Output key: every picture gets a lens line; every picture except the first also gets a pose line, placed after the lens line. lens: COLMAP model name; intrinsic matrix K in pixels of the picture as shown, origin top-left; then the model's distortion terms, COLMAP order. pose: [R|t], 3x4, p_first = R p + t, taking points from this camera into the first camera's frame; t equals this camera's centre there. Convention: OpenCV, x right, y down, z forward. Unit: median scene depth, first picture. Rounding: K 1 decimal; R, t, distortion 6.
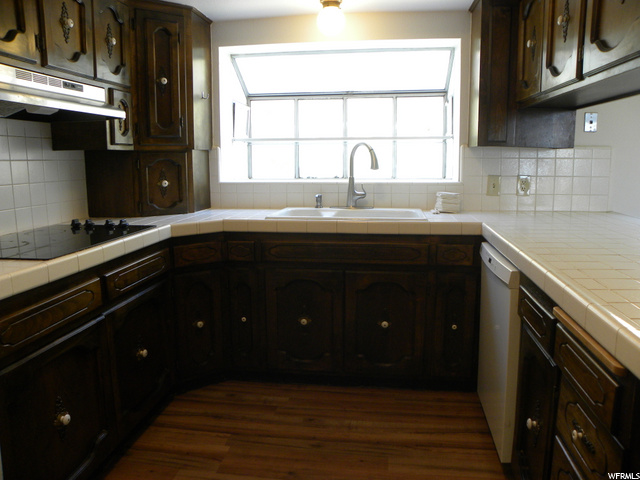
lens RADIAL K [[500.2, 0, 320.2], [0, 500.2, 238.6], [0, 0, 1]] dist [-0.037502, 0.000589]
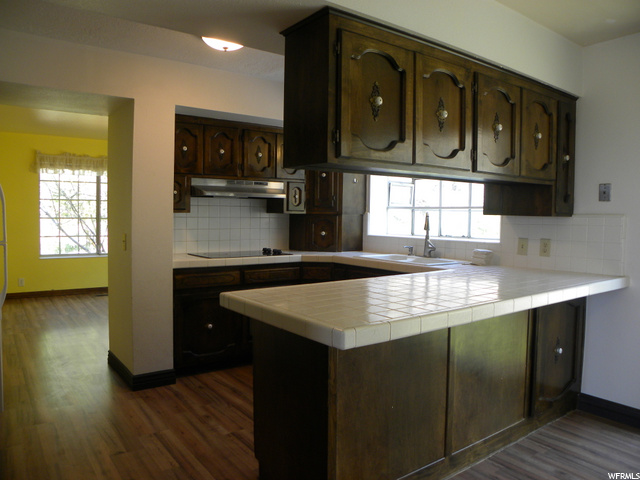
lens RADIAL K [[482.7, 0, 323.7], [0, 482.7, 241.7], [0, 0, 1]] dist [-0.121678, 0.041466]
pose [[0.693883, 0.052201, -0.718194, 0.865085], [-0.135538, 0.989010, -0.059065, 0.015115], [0.707217, 0.138326, 0.693332, -0.140545]]
